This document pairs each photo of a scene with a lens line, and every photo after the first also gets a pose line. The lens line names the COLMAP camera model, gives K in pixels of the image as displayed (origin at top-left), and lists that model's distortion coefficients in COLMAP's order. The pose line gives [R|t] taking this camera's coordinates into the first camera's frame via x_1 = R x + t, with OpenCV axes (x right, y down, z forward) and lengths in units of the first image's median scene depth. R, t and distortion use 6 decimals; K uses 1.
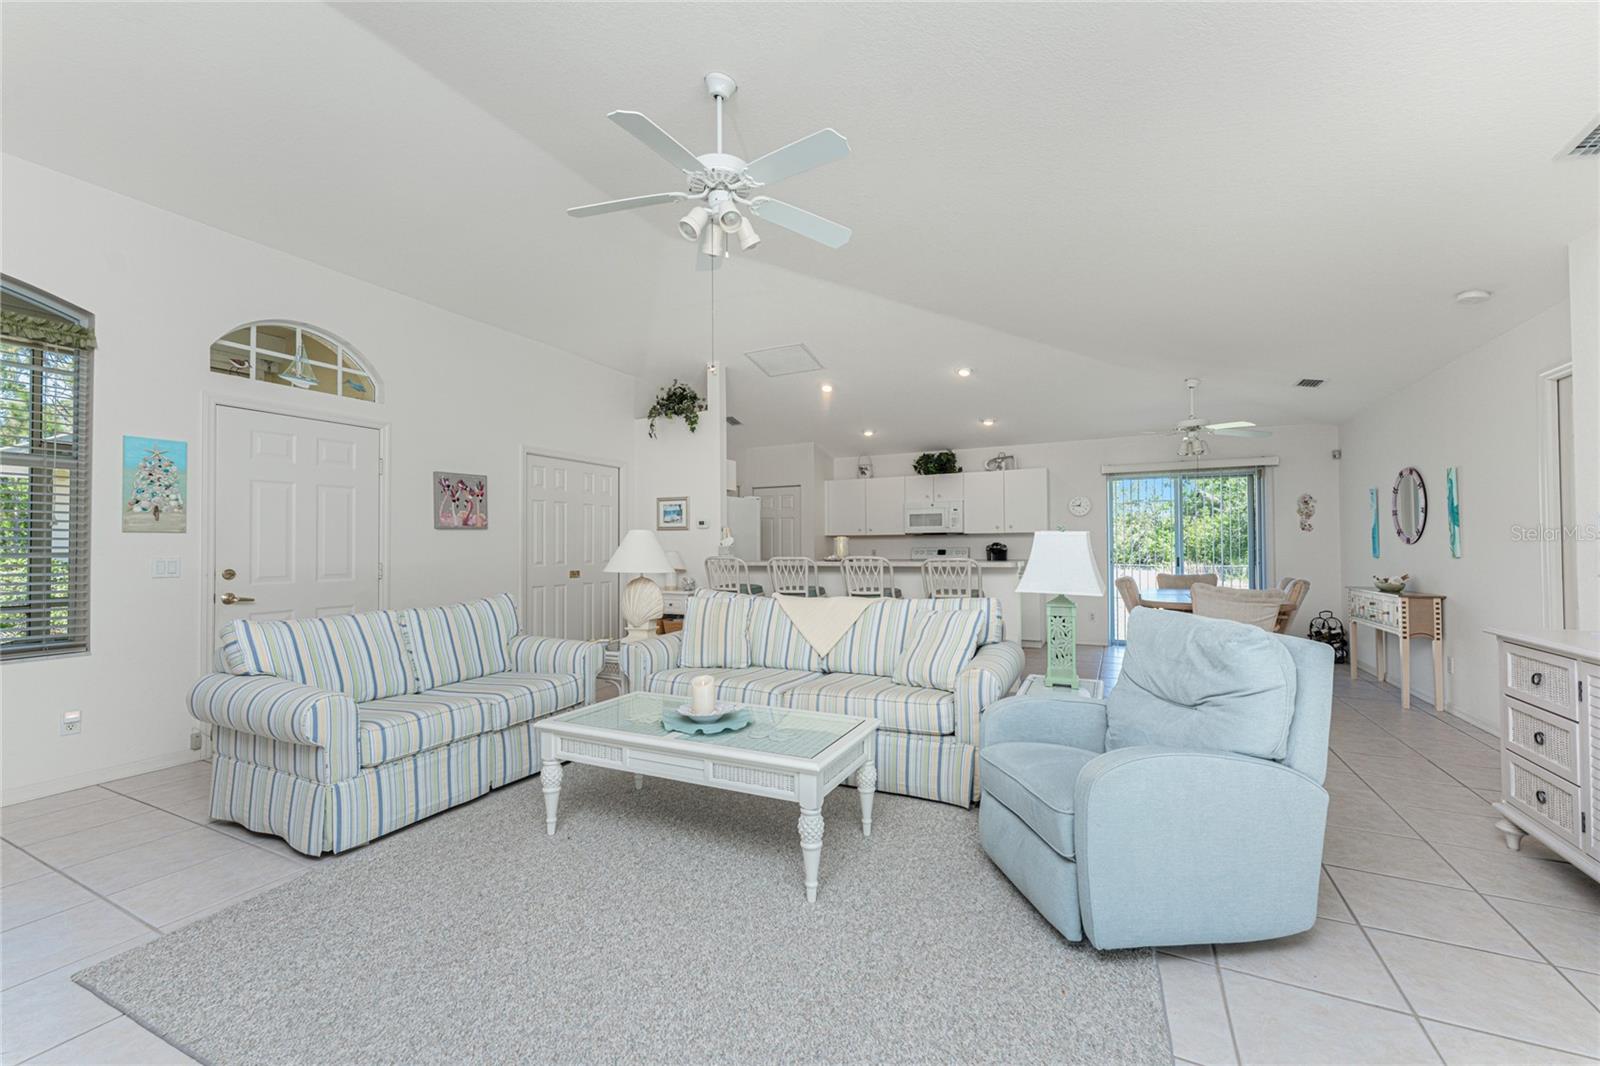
lens RADIAL K [[639.7, 0, 799.7], [0, 639.7, 531.0], [0, 0, 1]] dist [0.001023, -0.000020]
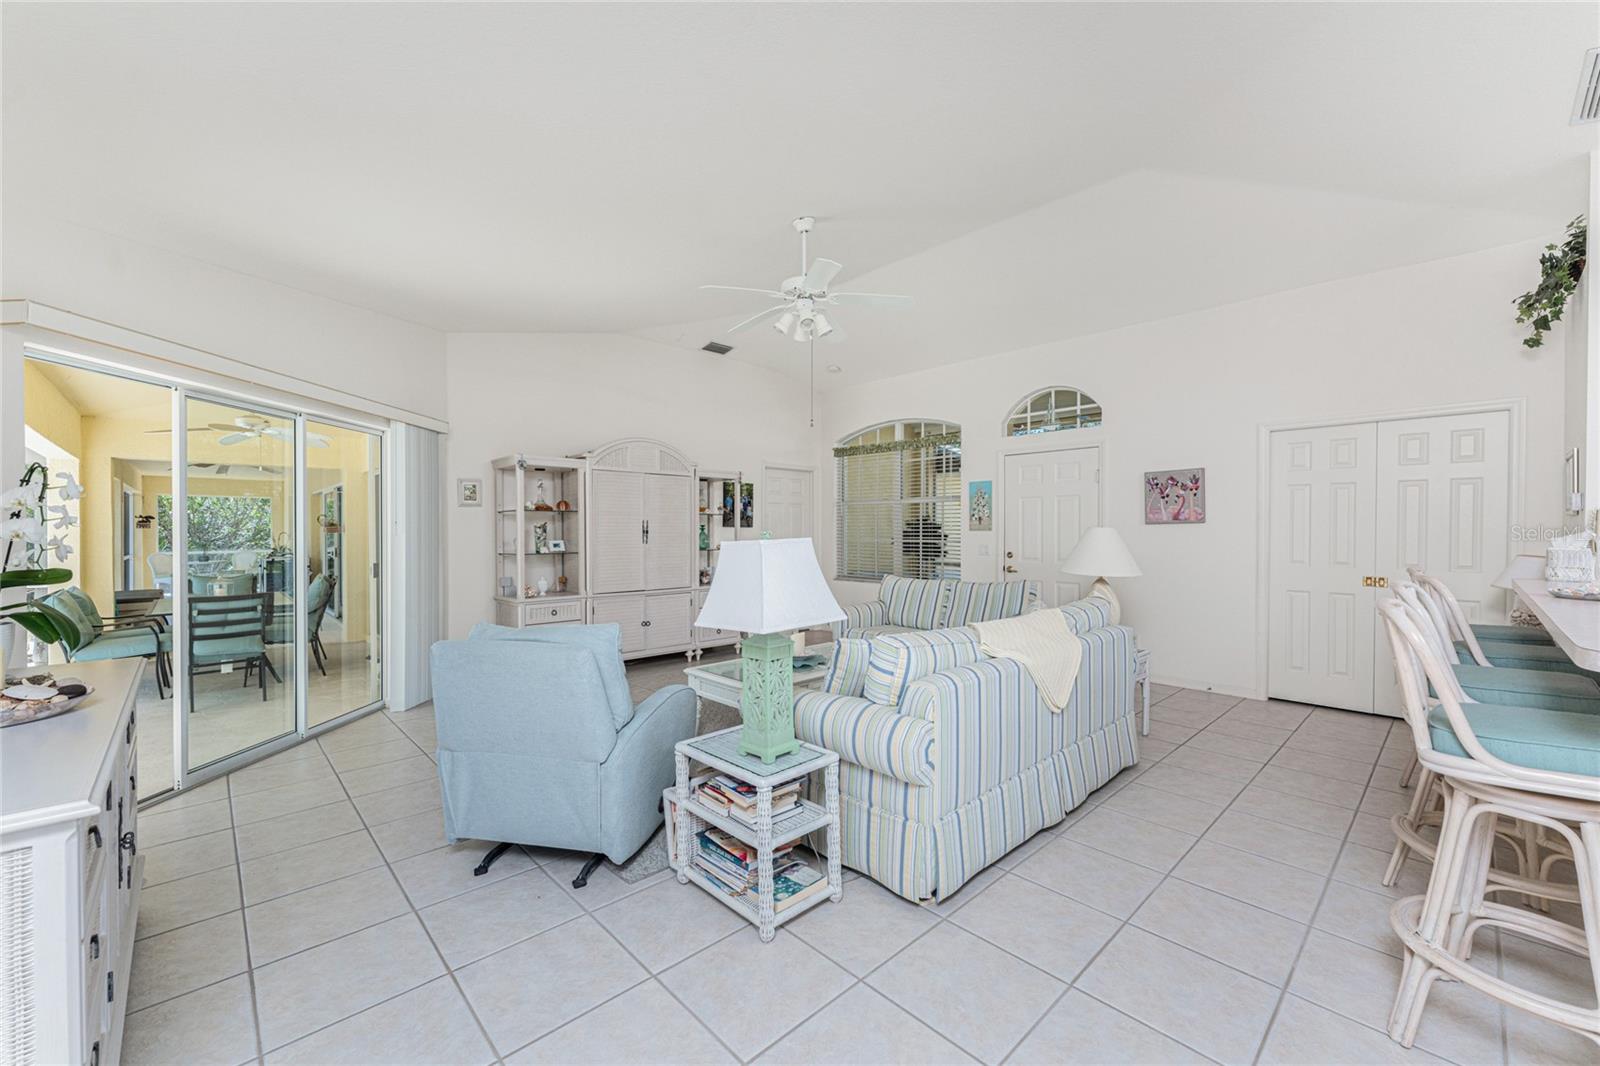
lens RADIAL K [[635.1, 0, 803.7], [0, 635.1, 535.6], [0, 0, 1]] dist [0.000275, 0.000131]
pose [[-0.337346, 0.012352, -0.941300, 0.505571], [0.023347, 0.999716, 0.004751, -0.002070], [0.941091, -0.020374, -0.337539, 0.614101]]
